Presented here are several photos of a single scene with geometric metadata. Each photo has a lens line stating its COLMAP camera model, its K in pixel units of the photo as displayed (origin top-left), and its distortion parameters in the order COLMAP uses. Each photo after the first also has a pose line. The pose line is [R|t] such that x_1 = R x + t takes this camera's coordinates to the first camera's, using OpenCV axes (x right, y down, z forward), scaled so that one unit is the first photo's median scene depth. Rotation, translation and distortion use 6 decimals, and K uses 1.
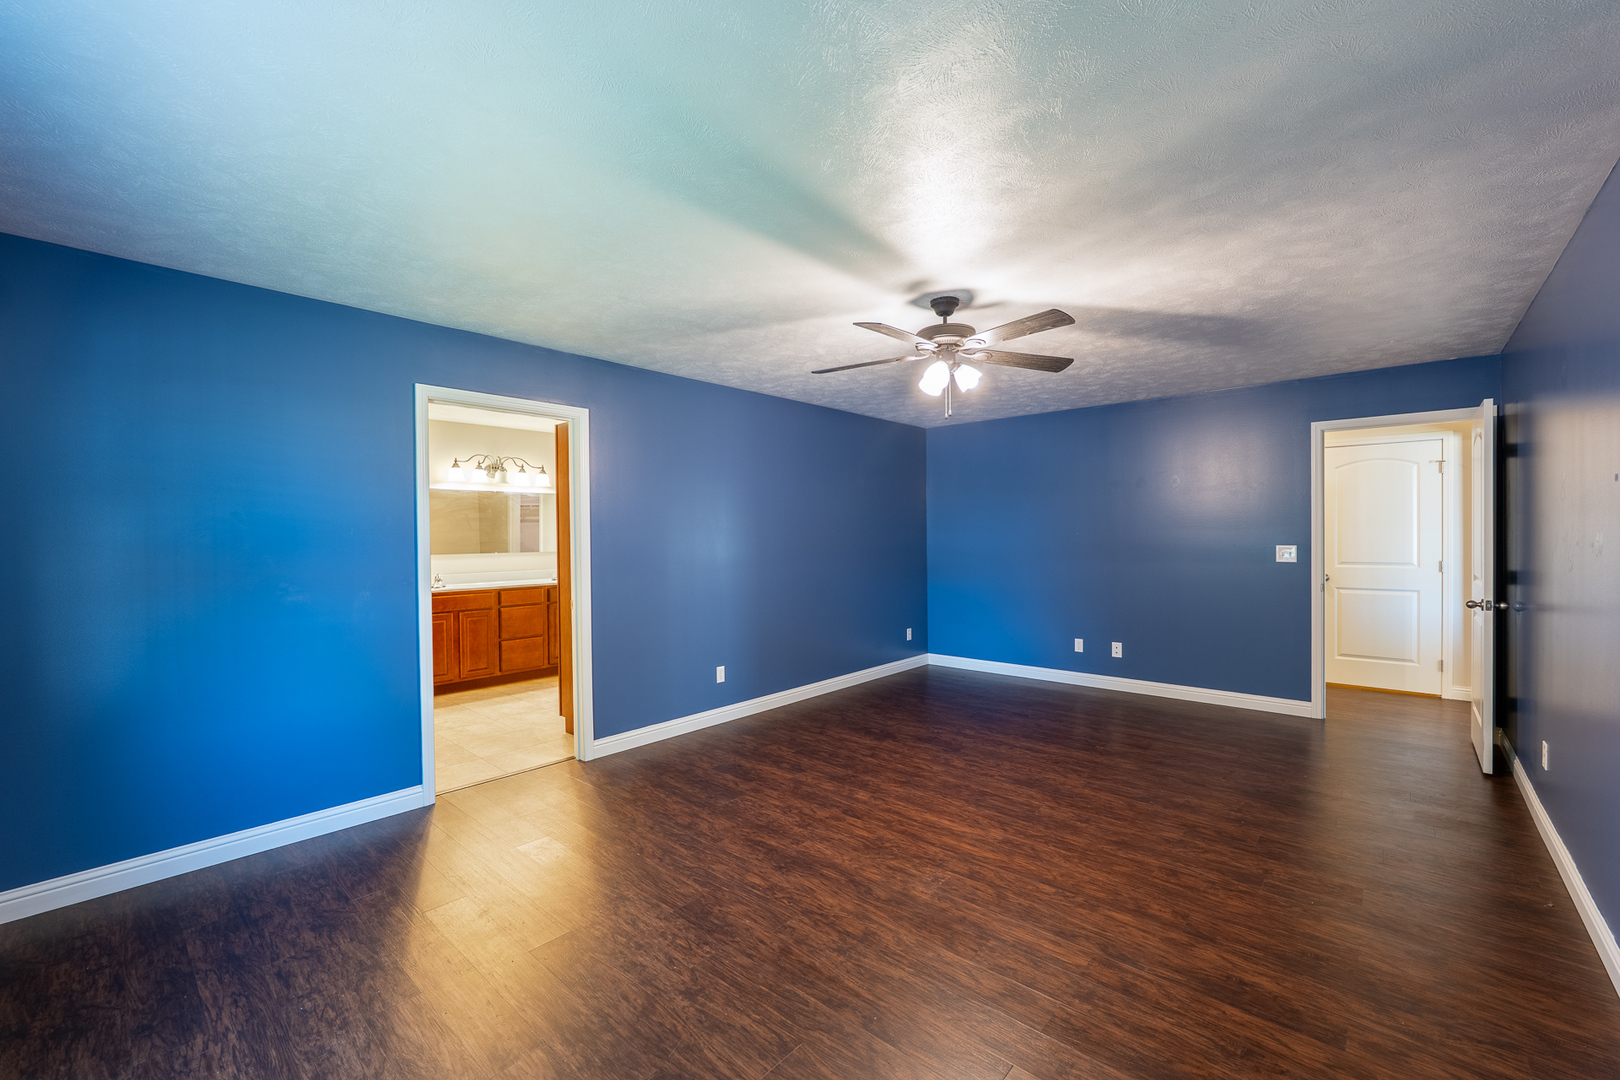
lens RADIAL K [[656.0, 0, 810.0], [0, 656.0, 540.0], [0, 0, 1]] dist [-0.008551, -0.000020]
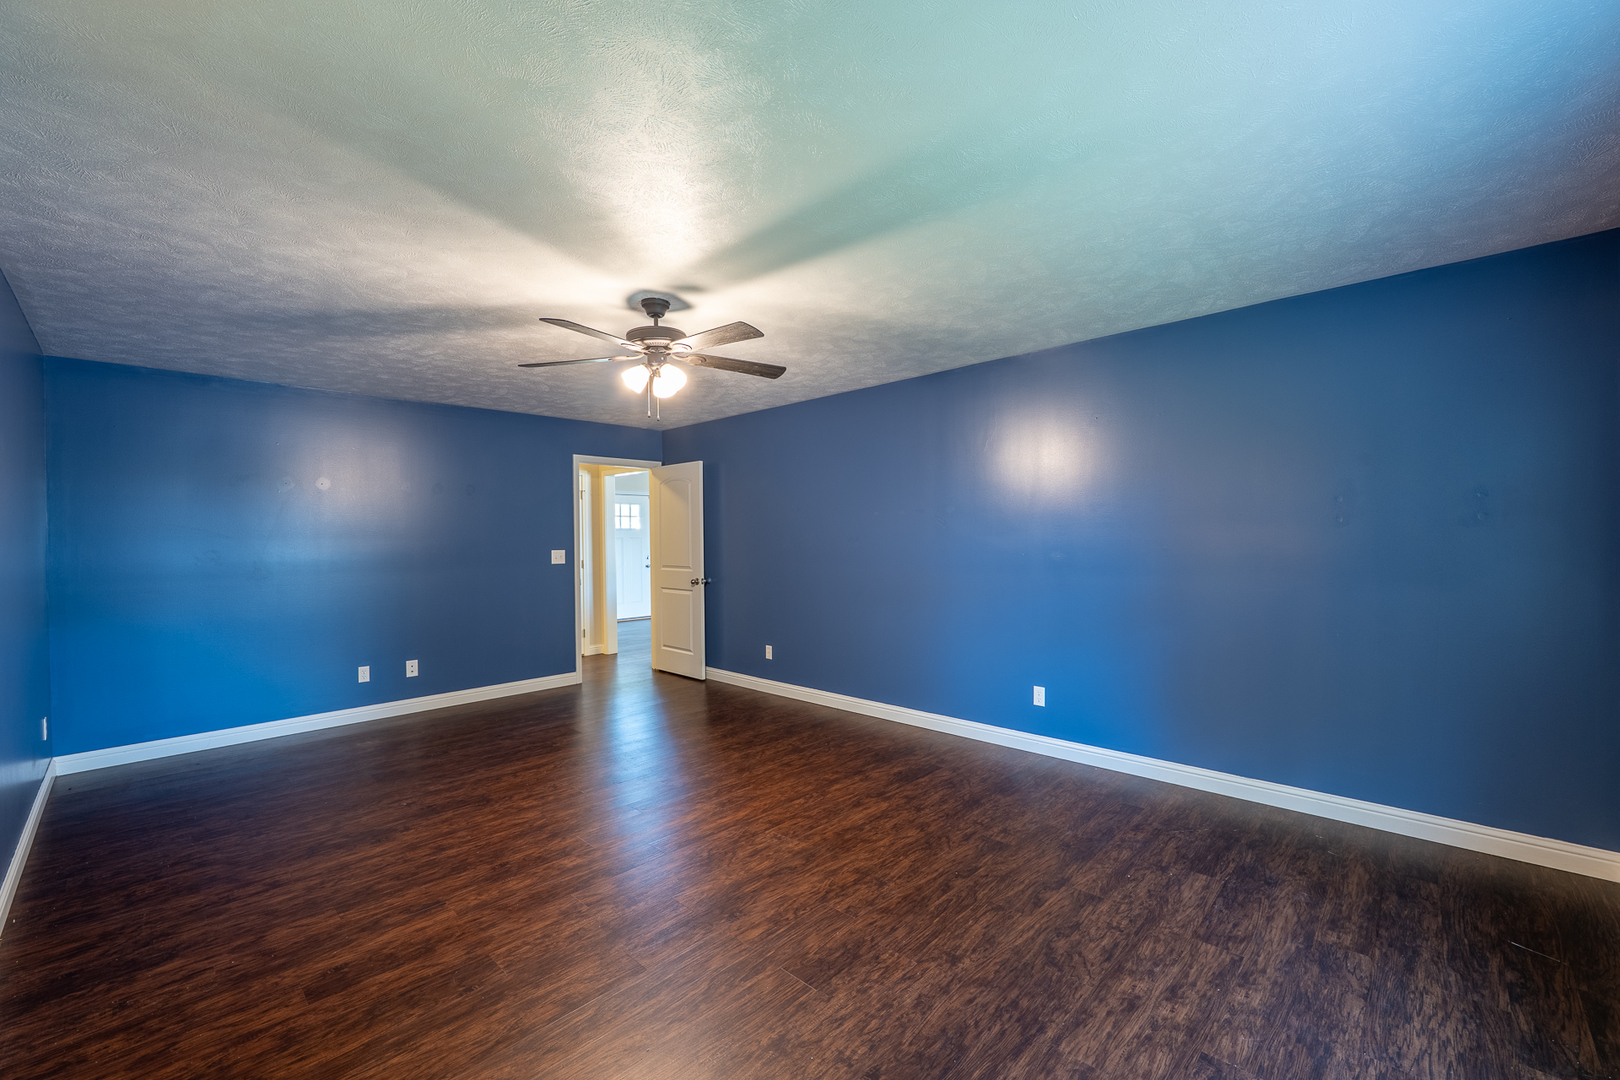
lens RADIAL K [[666.9, 0, 810.0], [0, 666.9, 540.0], [0, 0, 1]] dist [-0.006012, -0.000004]
pose [[0.033756, 0.004117, 0.999422, -0.759916], [0.018647, 0.999815, -0.004748, 0.005162], [-0.999256, 0.018797, 0.033673, 0.702077]]
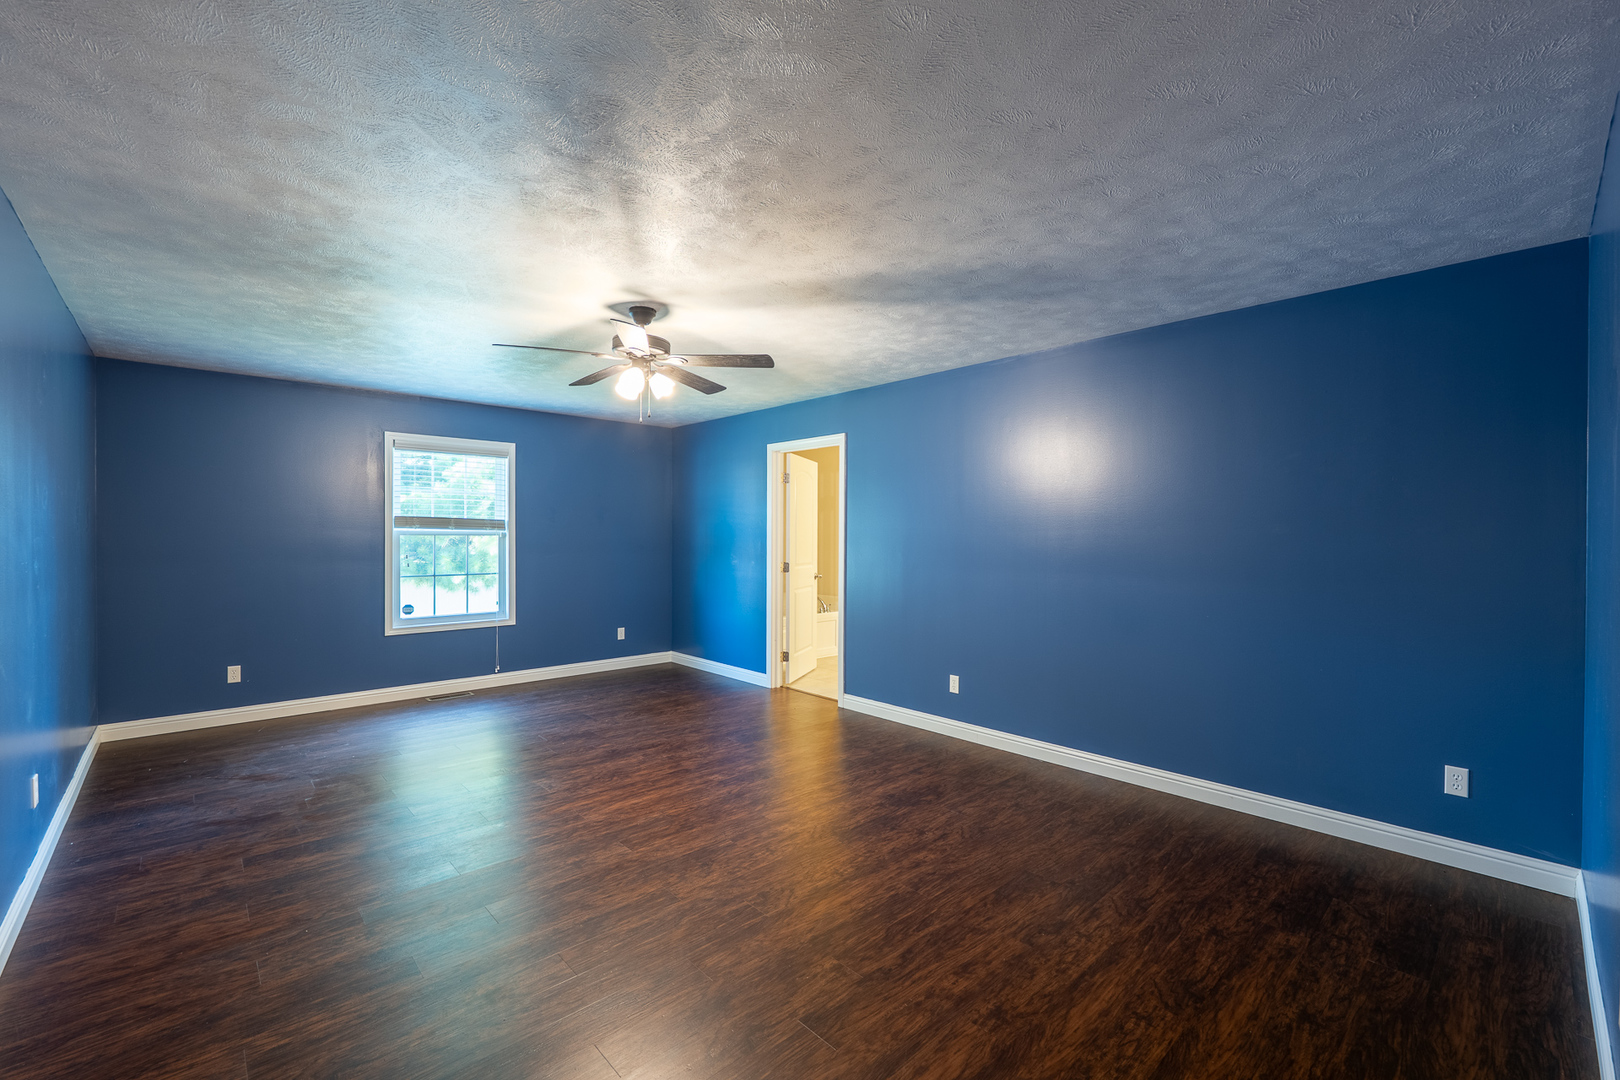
lens RADIAL K [[666.9, 0, 810.0], [0, 666.9, 540.0], [0, 0, 1]] dist [-0.006012, -0.000004]
pose [[-0.081872, 0.019869, -0.996445, 1.190228], [-0.007155, 0.999764, 0.020523, -0.020023], [0.996617, 0.008810, -0.081710, 1.291884]]
